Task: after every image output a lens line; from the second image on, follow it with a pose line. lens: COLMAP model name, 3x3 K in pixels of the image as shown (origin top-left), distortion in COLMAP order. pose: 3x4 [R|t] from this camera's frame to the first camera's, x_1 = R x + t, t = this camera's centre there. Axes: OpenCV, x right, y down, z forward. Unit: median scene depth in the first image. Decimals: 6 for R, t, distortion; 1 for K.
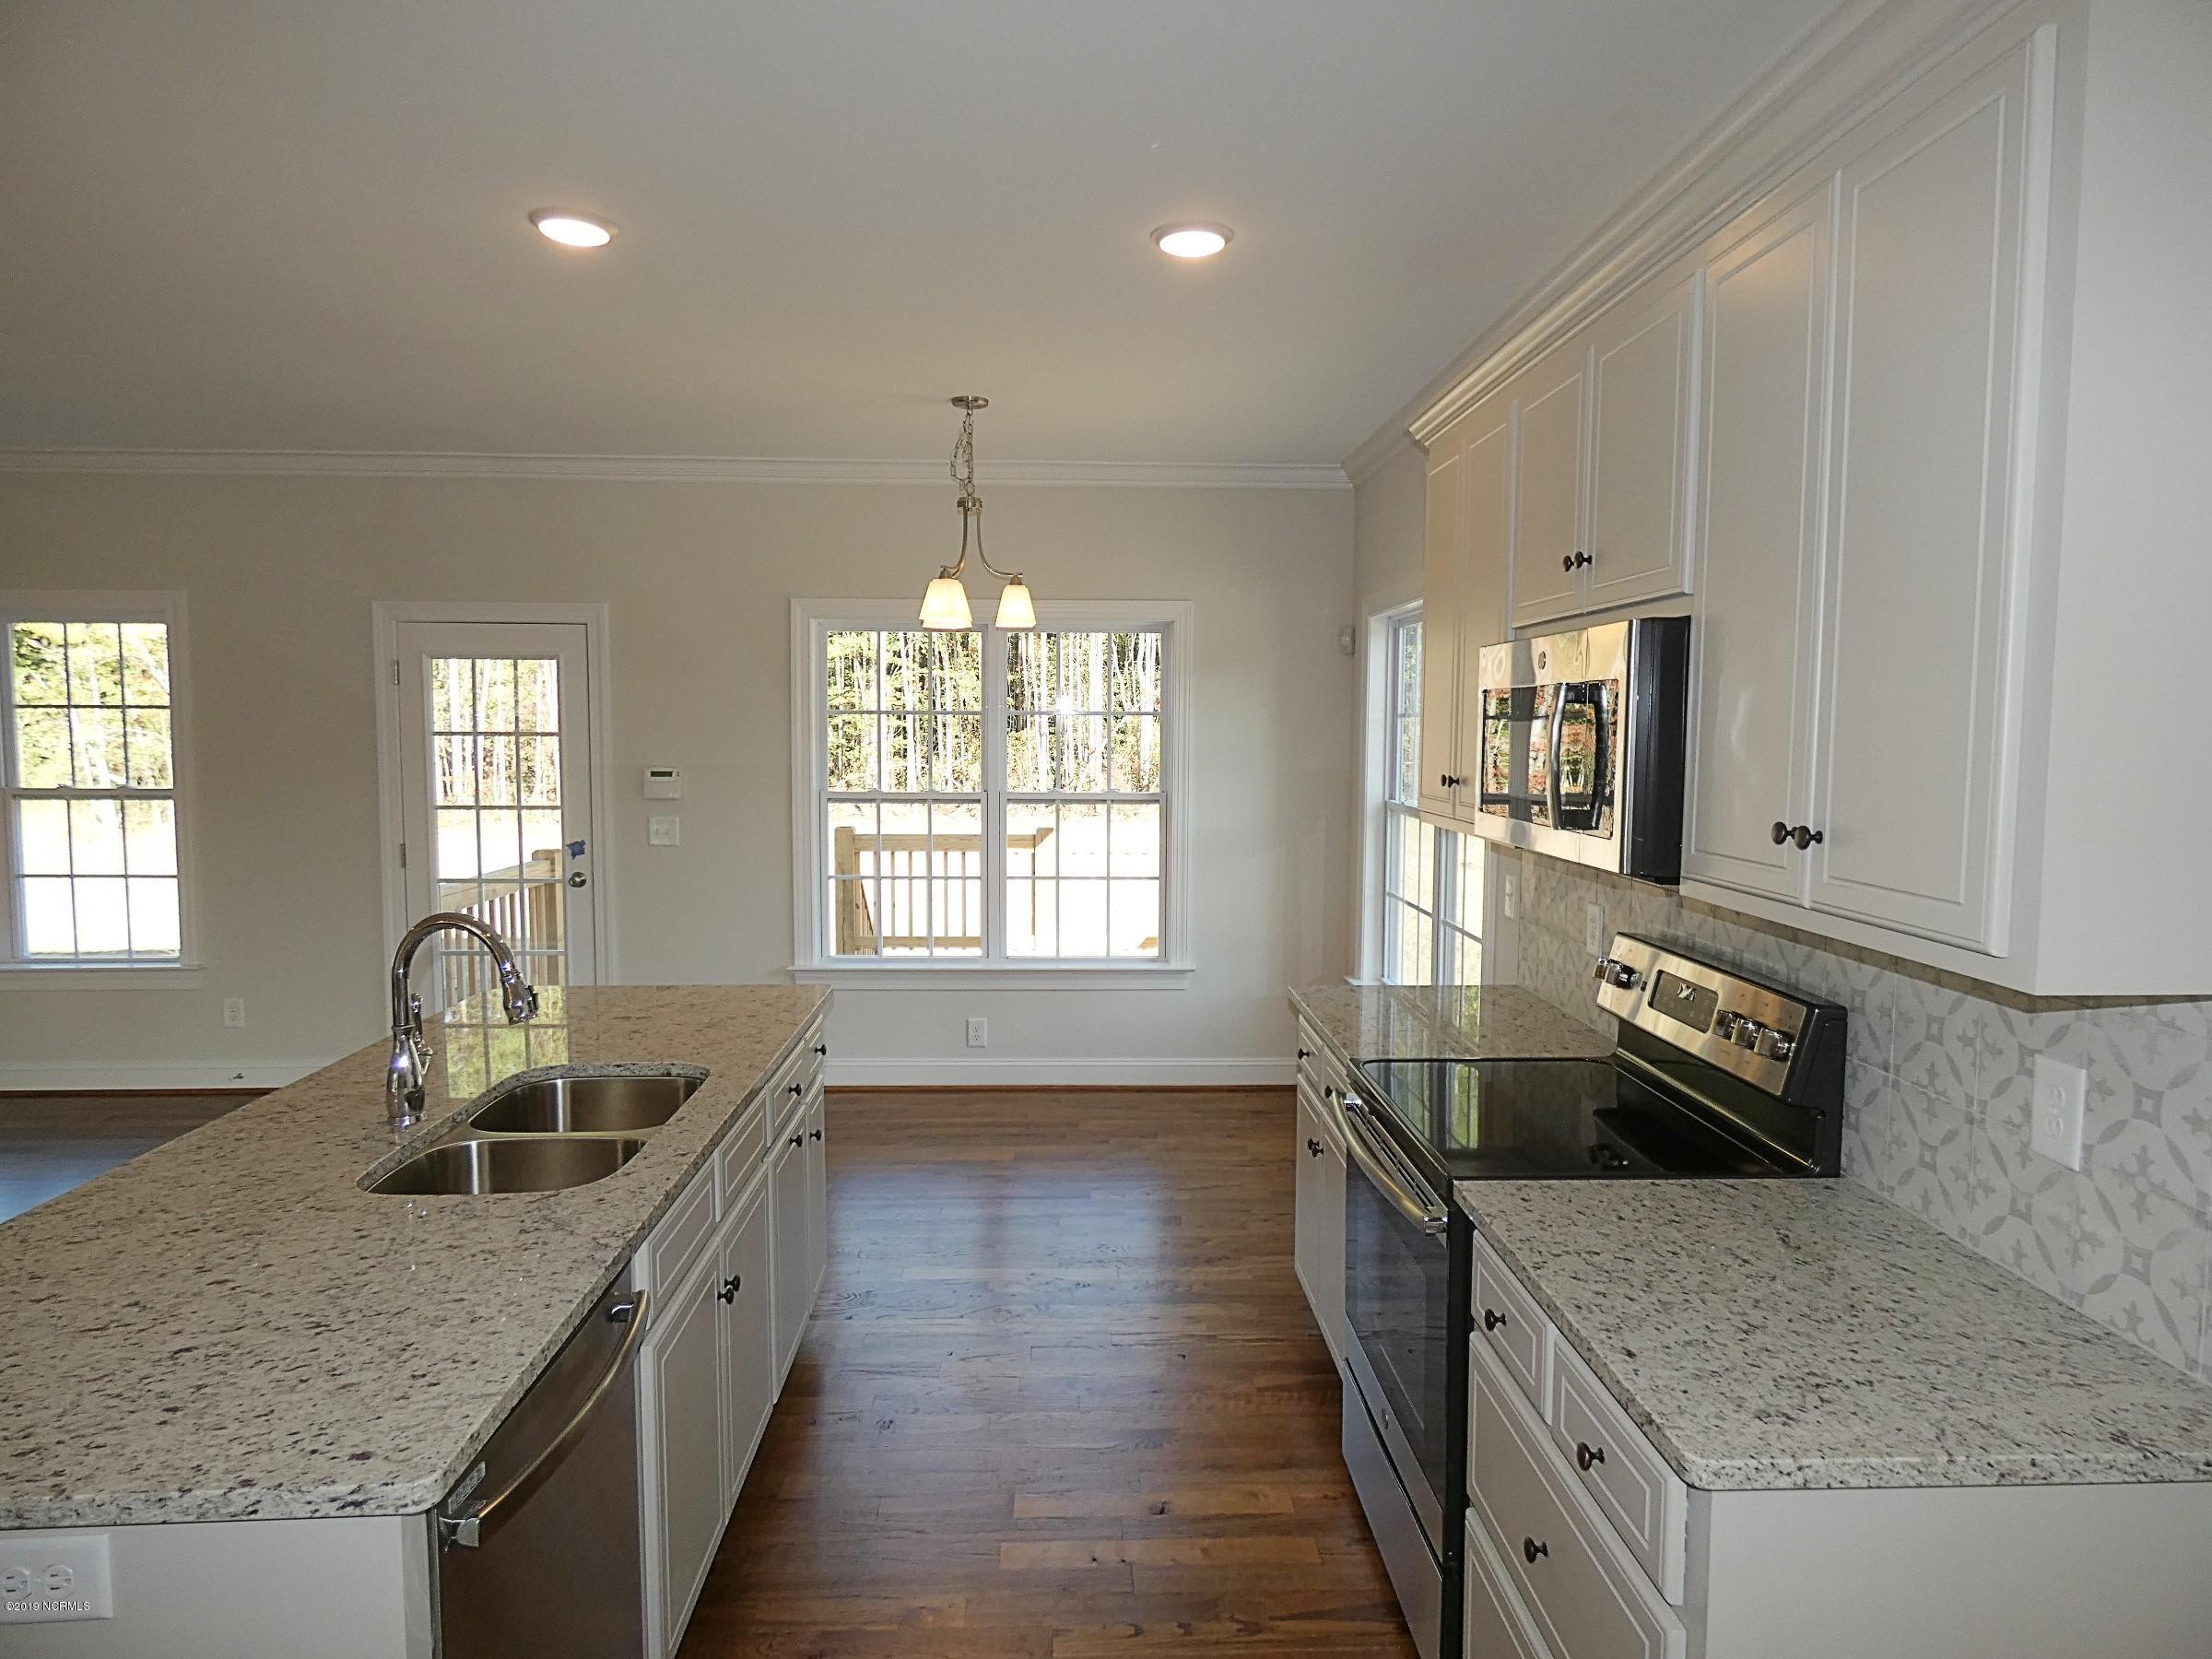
lens RADIAL K [[1324.1, 0, 1115.9], [0, 1324.1, 822.0], [0, 0, 1]] dist [-0.010398, 0.015246]
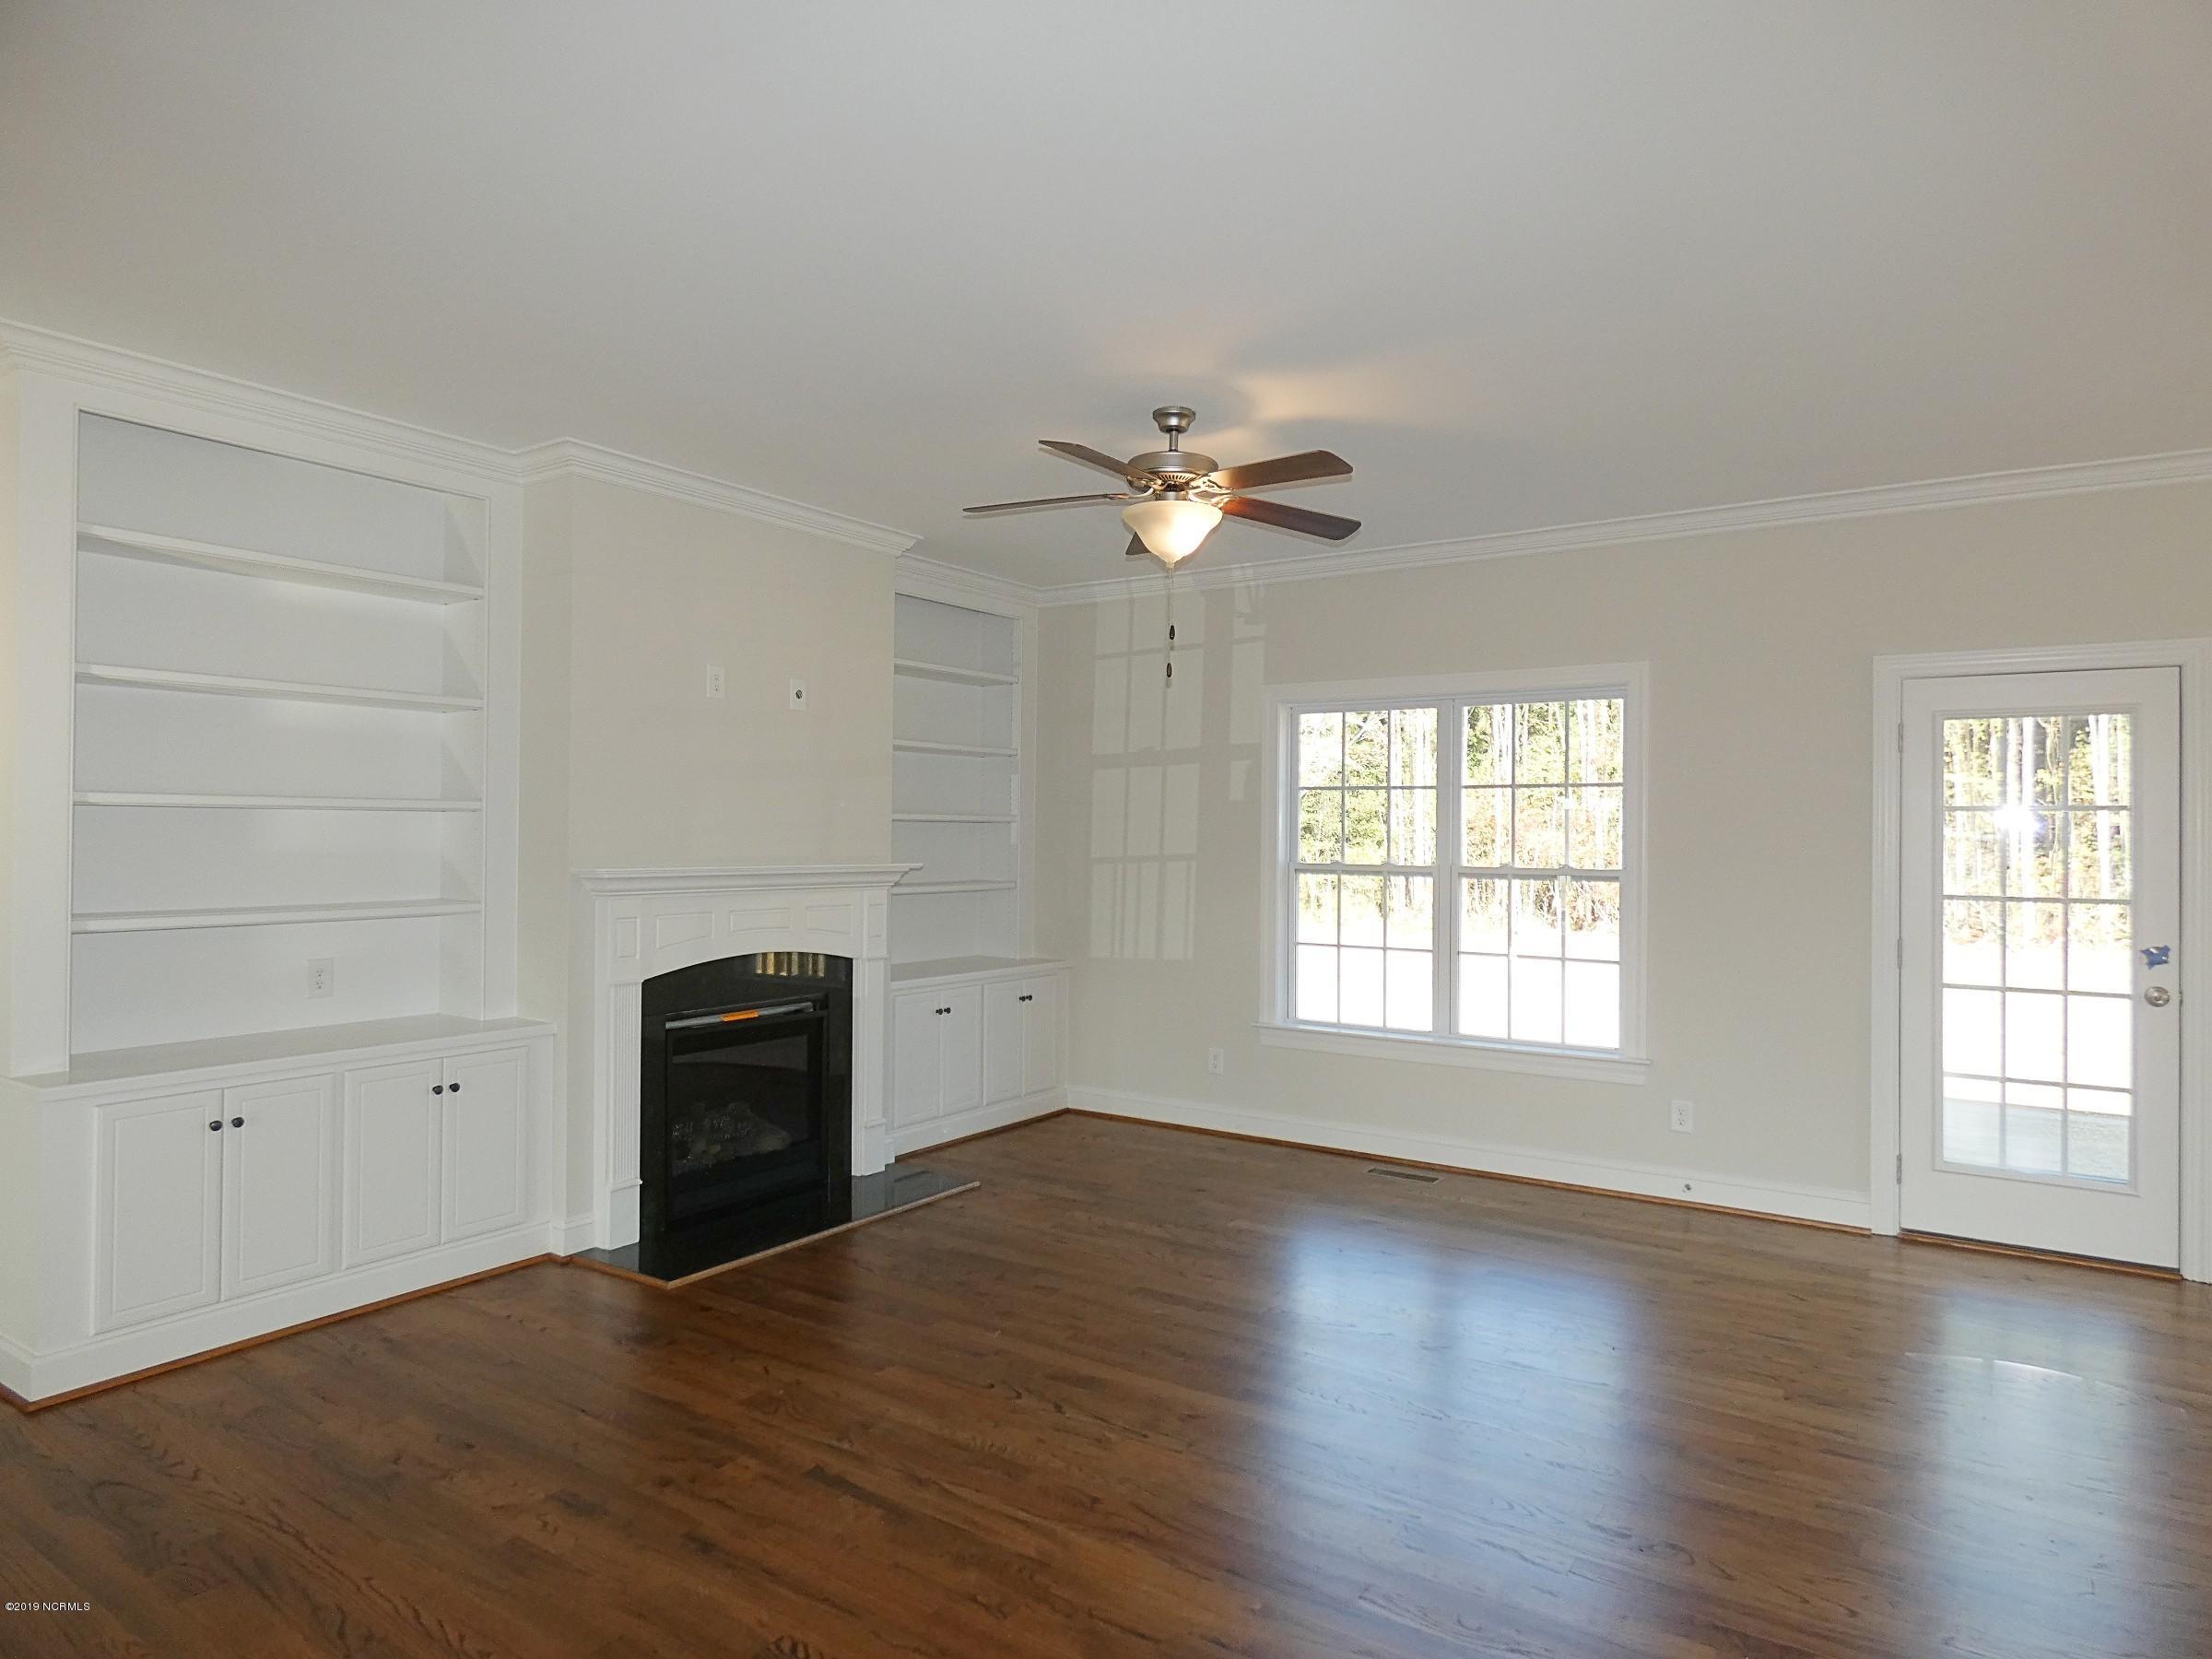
lens RADIAL K [[1324.1, 0, 1132.2], [0, 1324.1, 837.0], [0, 0, 1]] dist [-0.010398, 0.015246]
pose [[0.808320, 0.000109, -0.588744, -1.309598], [-0.046716, 0.996859, -0.063955, 0.084902], [0.586887, 0.079200, 0.805786, 0.067893]]
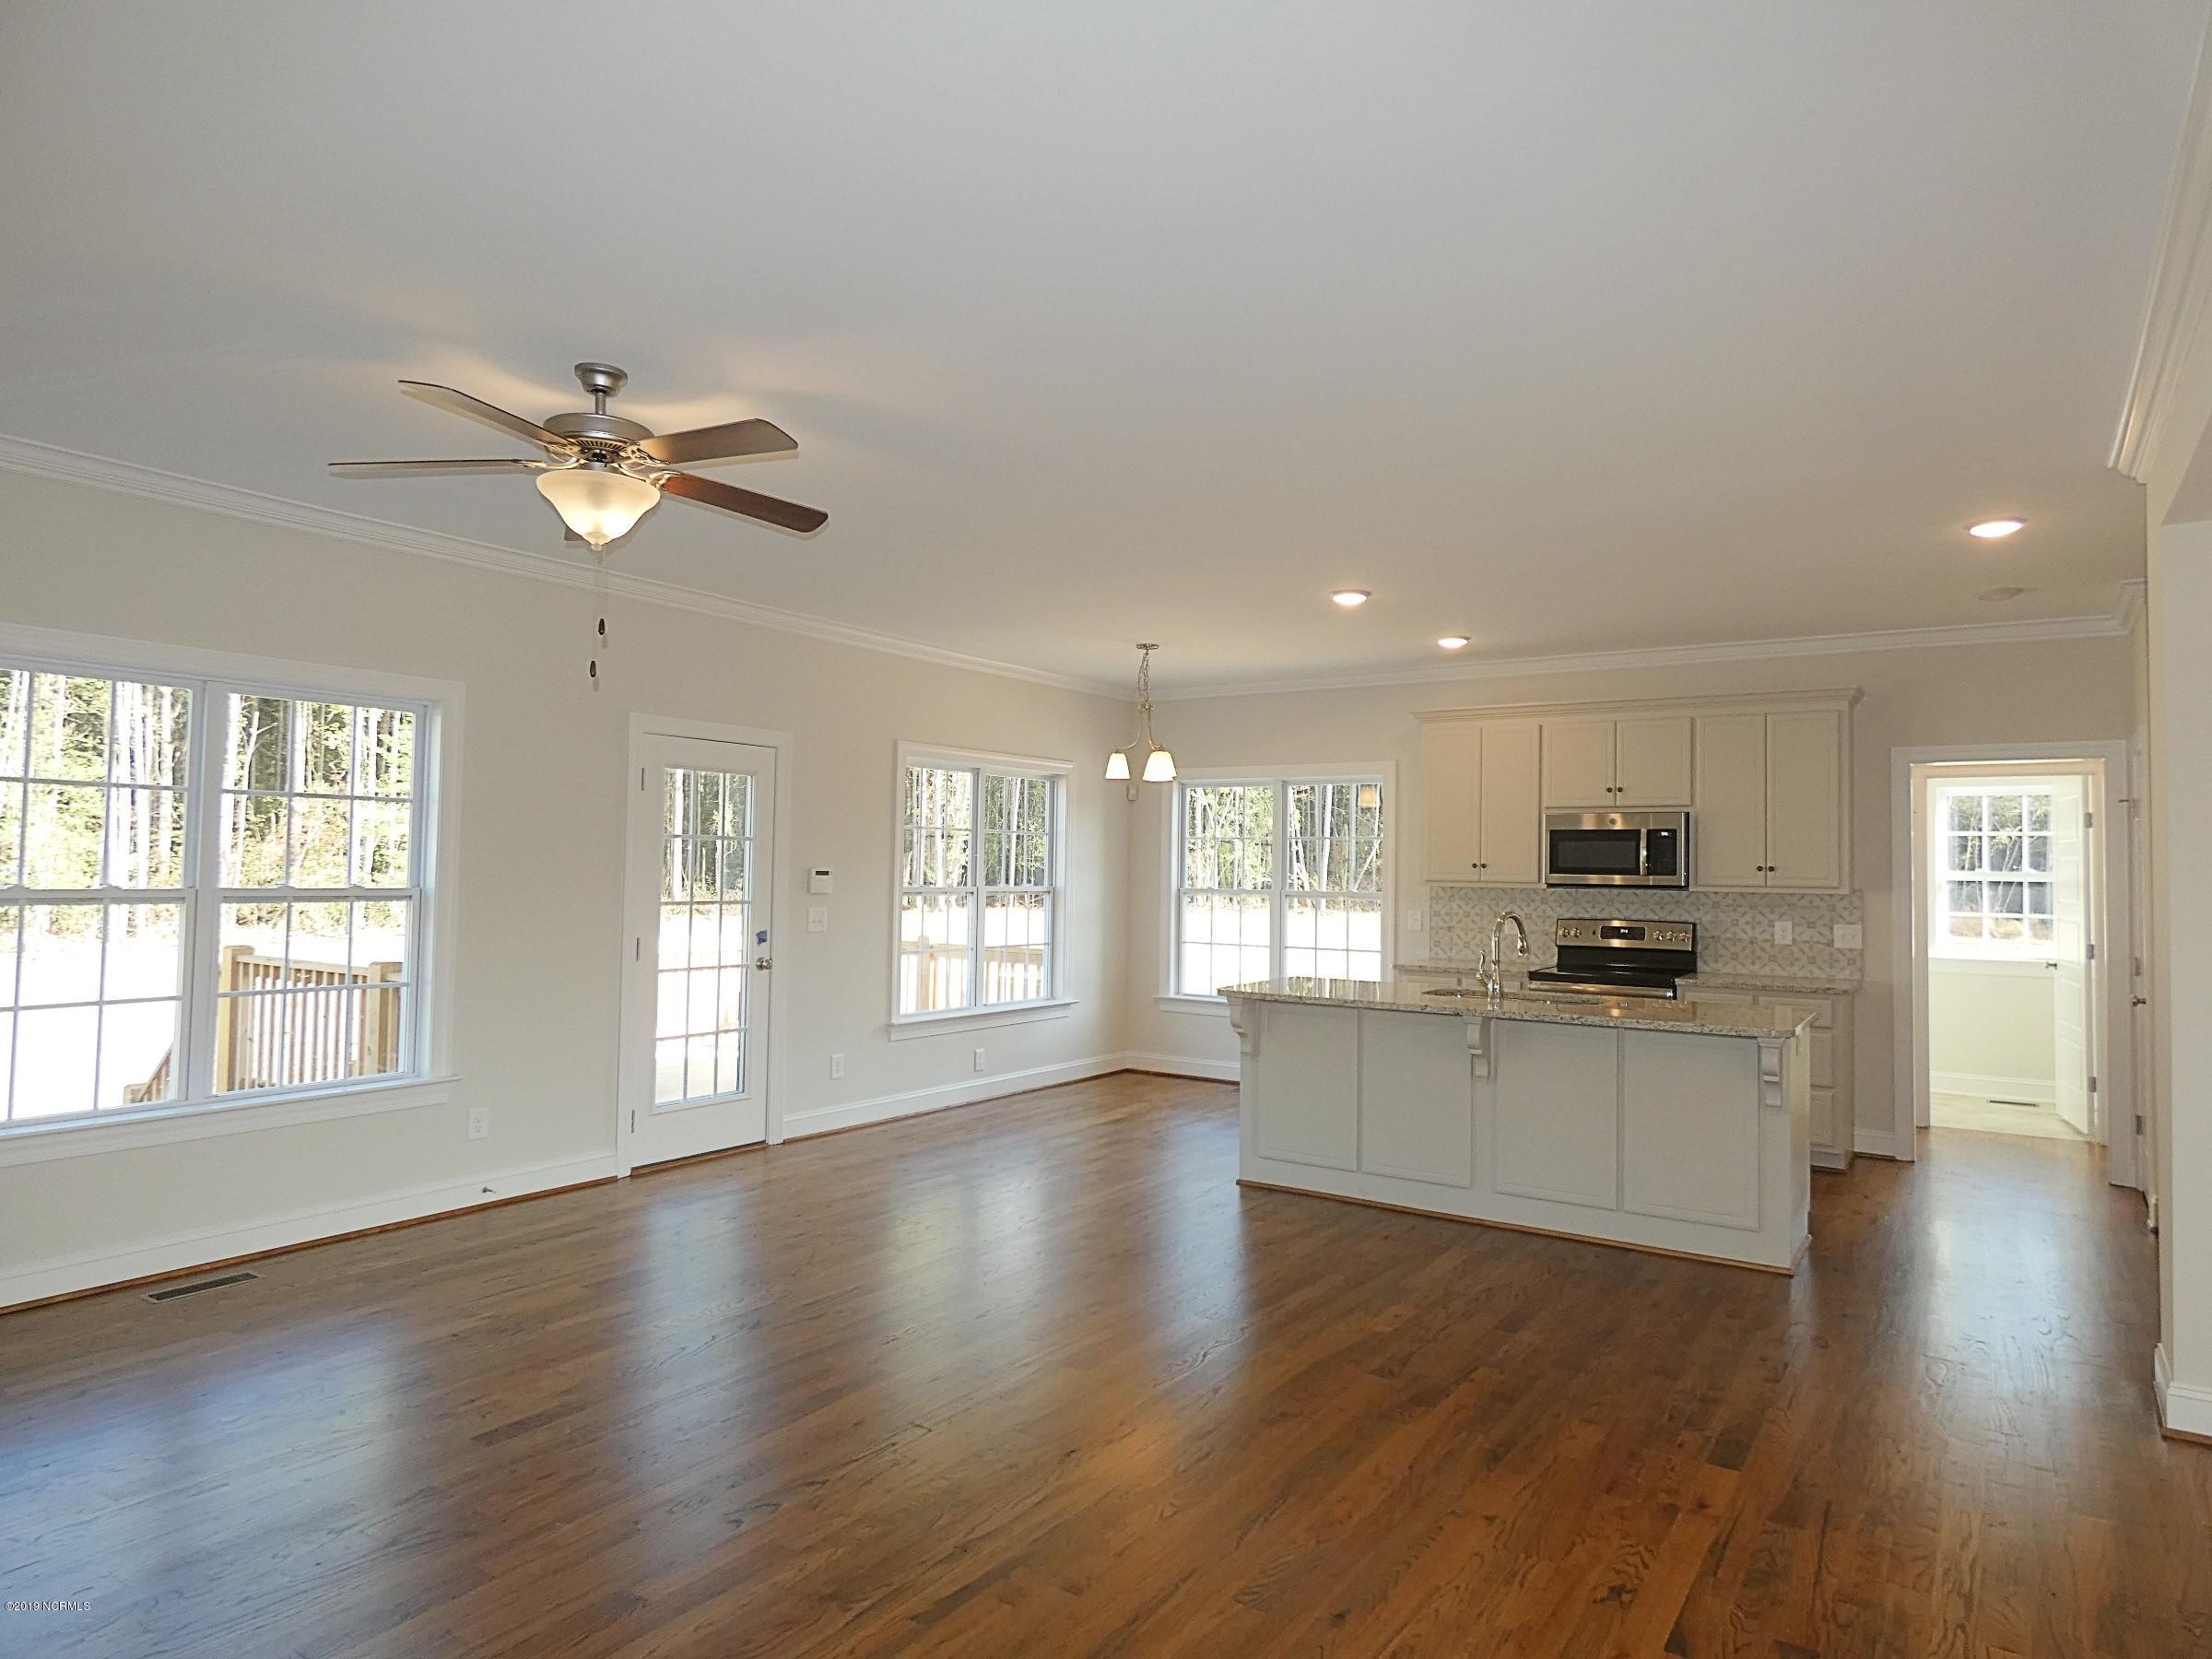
lens RADIAL K [[1324.1, 0, 1104.4], [0, 1324.1, 825.8], [0, 0, 1]] dist [-0.010398, 0.015246]
pose [[0.595697, 0.028598, 0.802700, -3.509942], [0.048030, 0.996309, -0.071140, 0.060914], [-0.801772, 0.080932, 0.592125, 0.169414]]
